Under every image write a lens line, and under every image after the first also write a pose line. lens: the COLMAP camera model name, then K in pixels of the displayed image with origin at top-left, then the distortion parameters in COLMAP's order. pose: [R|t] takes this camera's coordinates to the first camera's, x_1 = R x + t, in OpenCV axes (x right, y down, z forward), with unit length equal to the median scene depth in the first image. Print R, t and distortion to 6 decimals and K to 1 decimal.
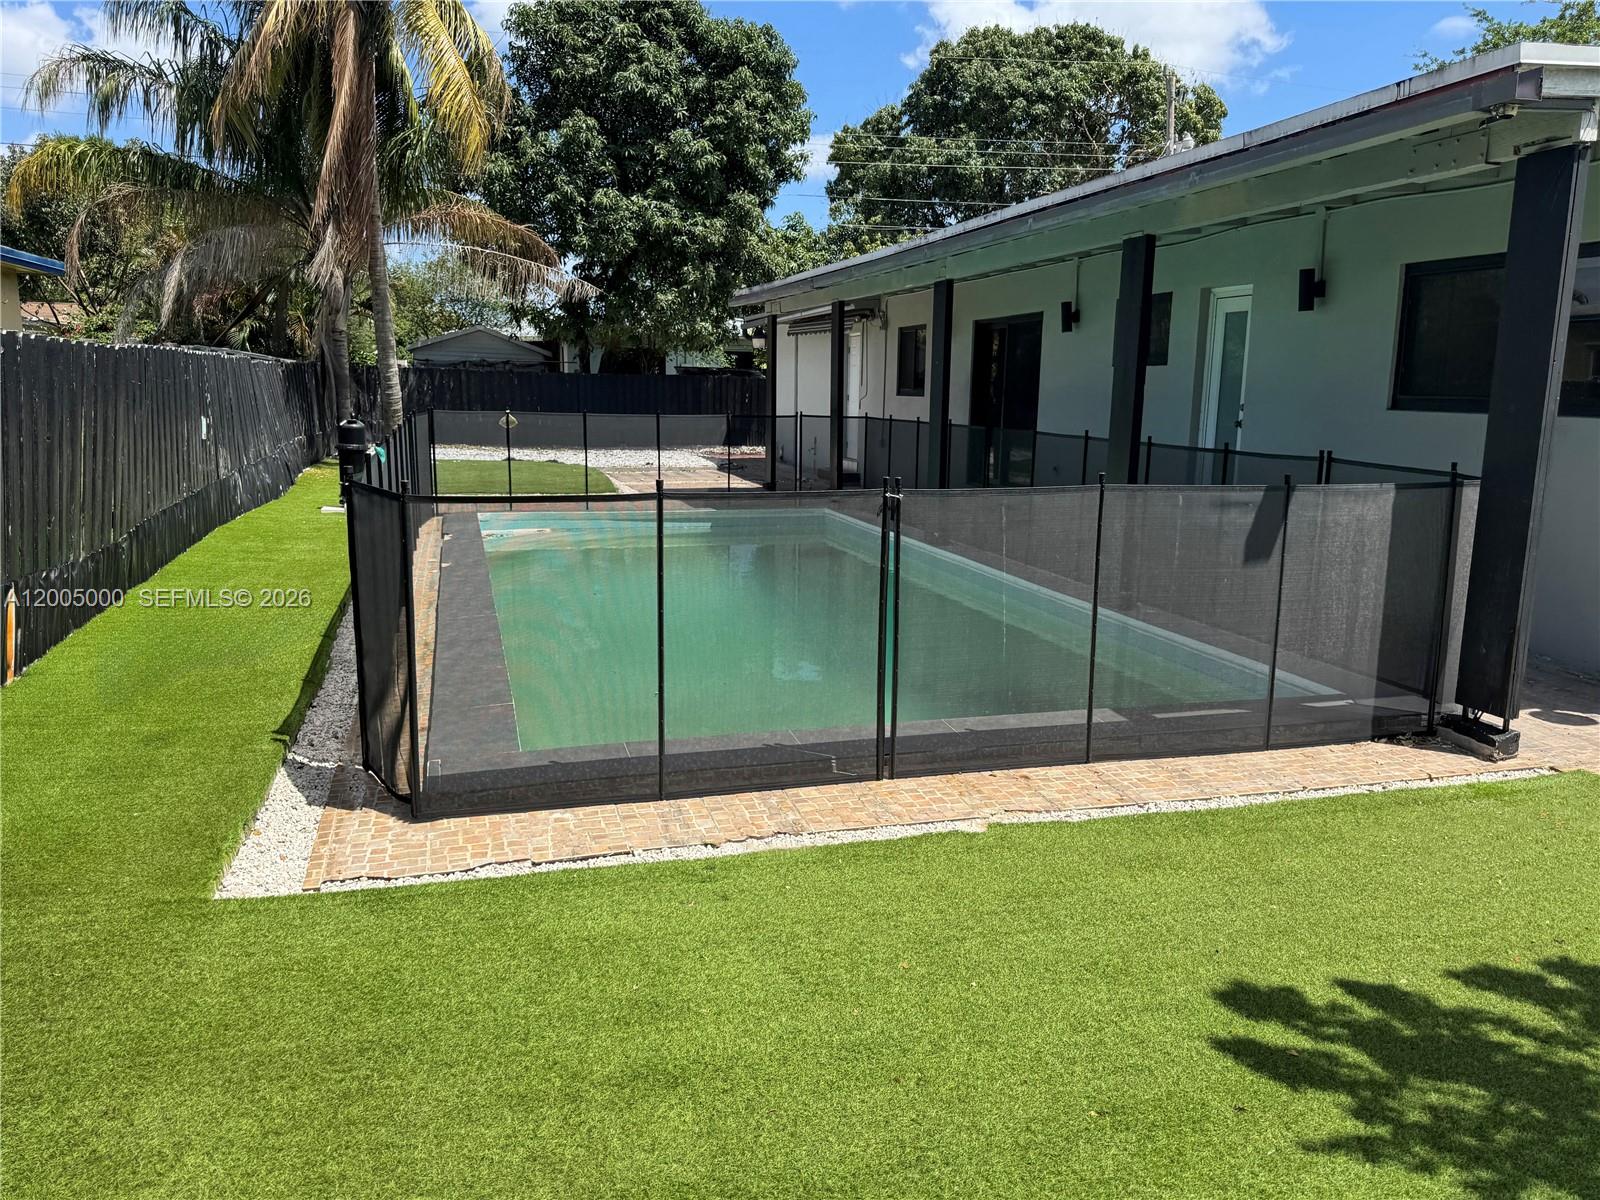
lens RADIAL K [[1119.8, 0, 800.0], [0, 1119.8, 600.0], [0, 0, 1]] dist [0.057414, -0.066946]
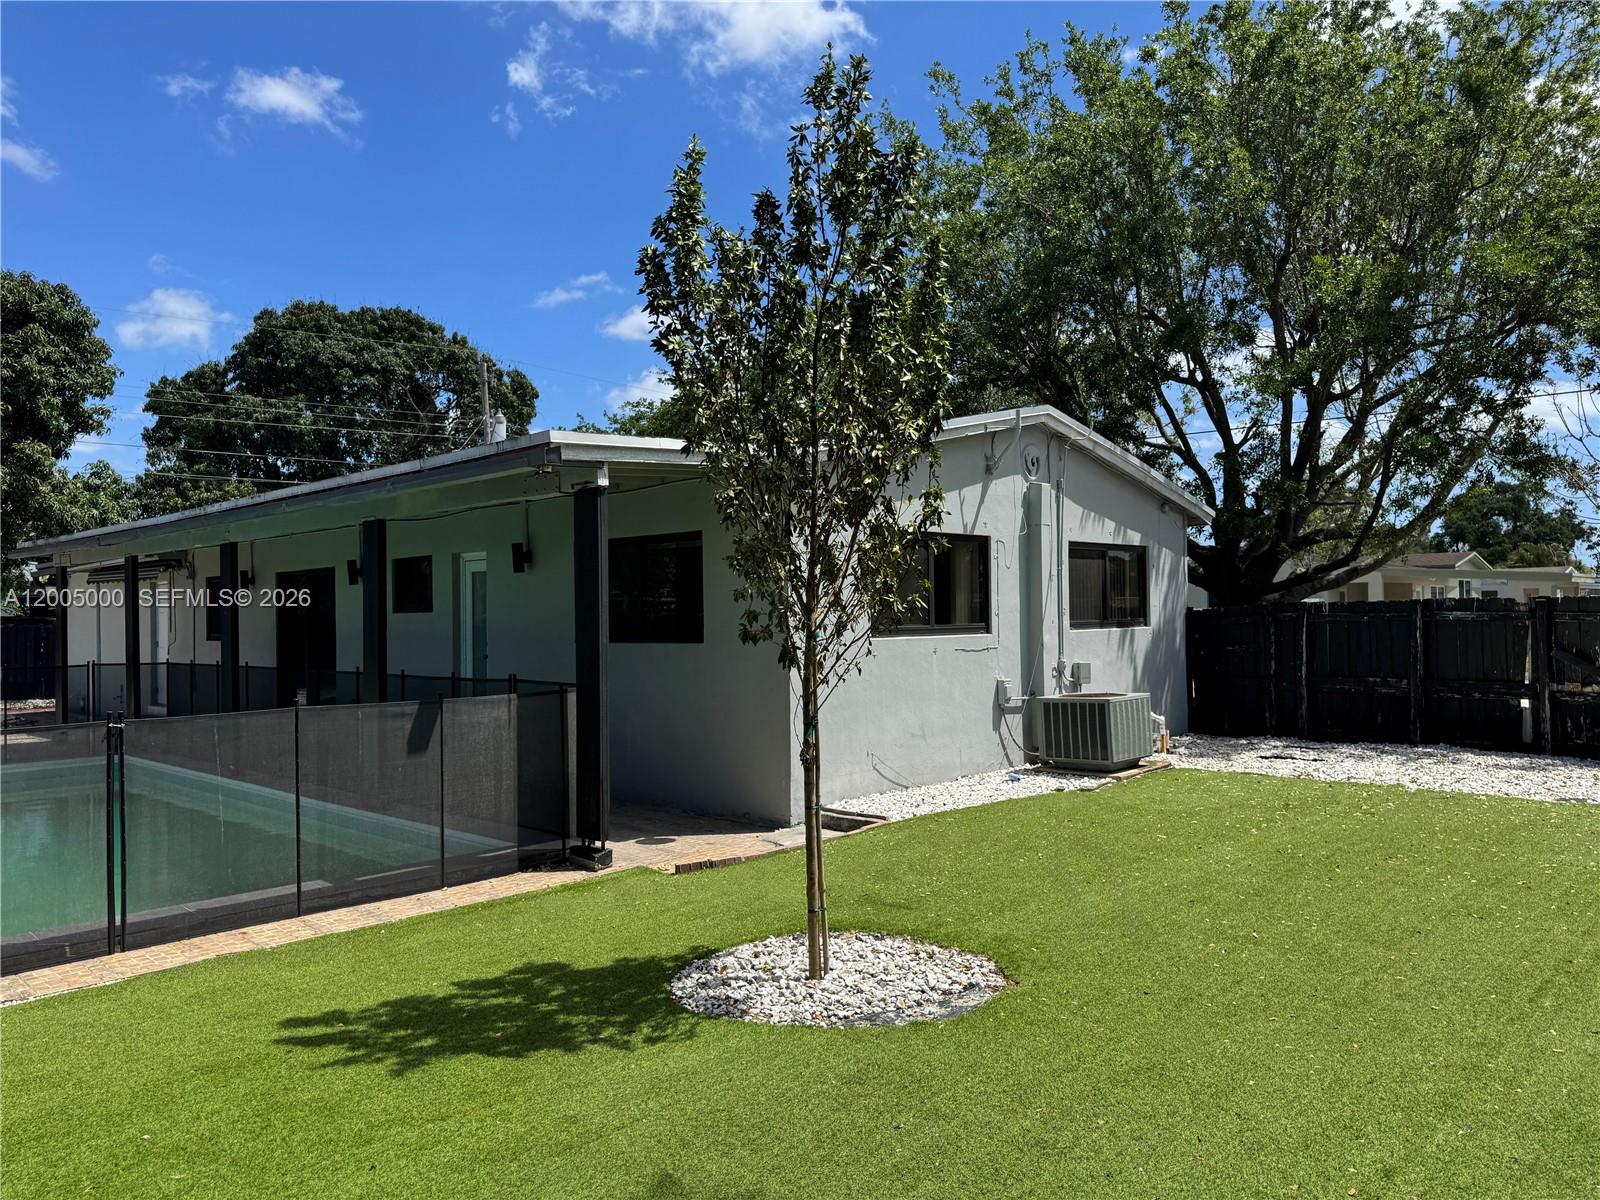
lens RADIAL K [[1119.8, 0, 800.0], [0, 1119.8, 600.0], [0, 0, 1]] dist [0.057414, -0.066946]
pose [[0.863103, -0.018578, 0.504685, 0.025546], [0.120817, 0.977902, -0.170620, 0.020591], [-0.490363, 0.208237, 0.846275, -0.130624]]
